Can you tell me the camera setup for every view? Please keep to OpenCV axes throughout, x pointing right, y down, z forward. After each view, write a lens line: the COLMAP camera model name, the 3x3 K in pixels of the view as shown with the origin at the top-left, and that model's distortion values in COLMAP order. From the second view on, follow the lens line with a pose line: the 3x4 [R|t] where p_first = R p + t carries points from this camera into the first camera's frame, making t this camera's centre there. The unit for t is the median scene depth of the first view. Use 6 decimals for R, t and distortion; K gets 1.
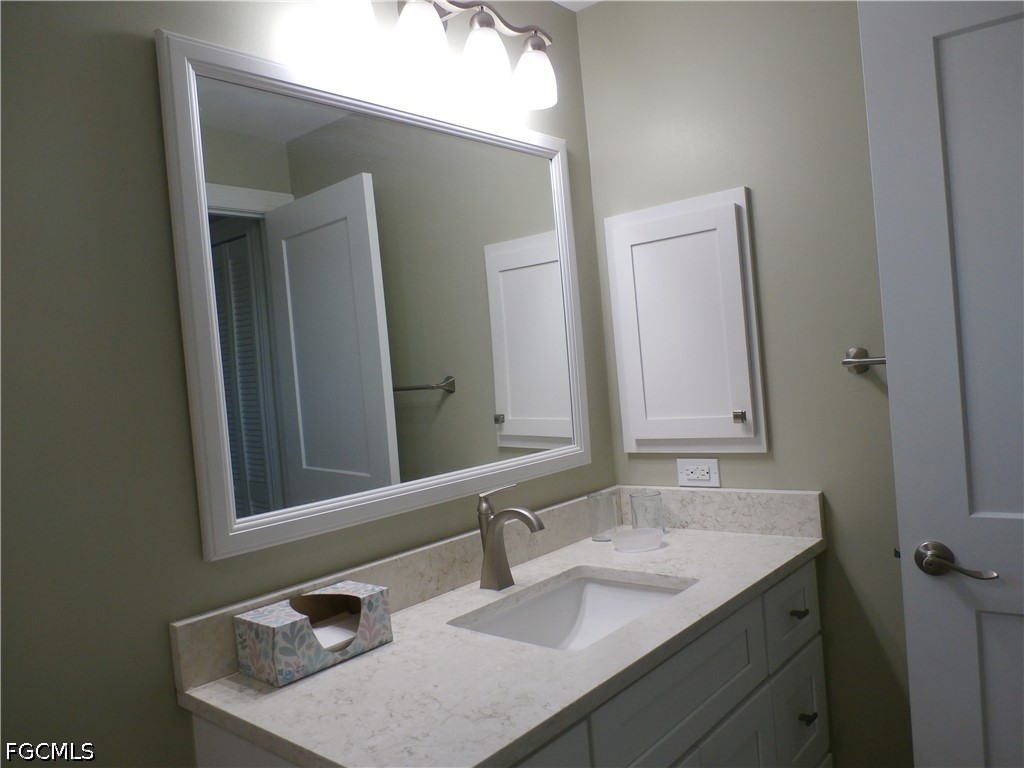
lens RADIAL K [[773.9, 0, 513.2], [0, 773.9, 383.7], [0, 0, 1]] dist [-0.001265, 0.007767]
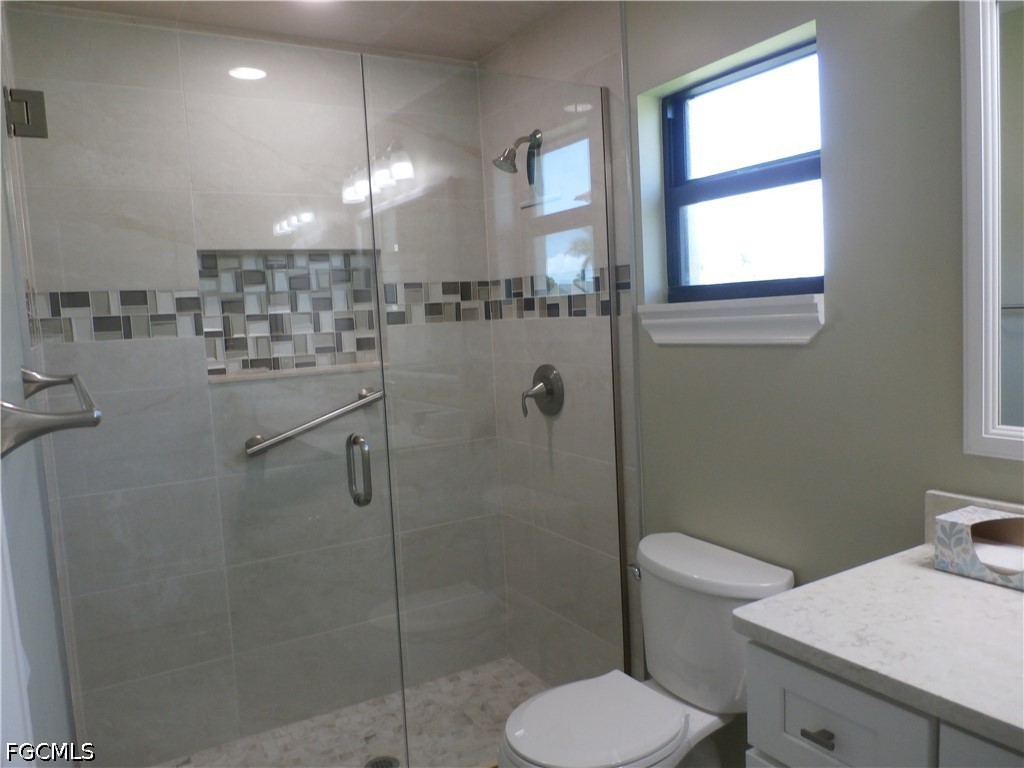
lens RADIAL K [[773.9, 0, 509.8], [0, 773.9, 383.4], [0, 0, 1]] dist [-0.001265, 0.007767]
pose [[-0.290283, 0.184257, -0.939034, 0.896320], [0.065085, 0.982817, 0.172729, -0.118424], [0.954725, -0.010977, -0.297287, 0.721085]]
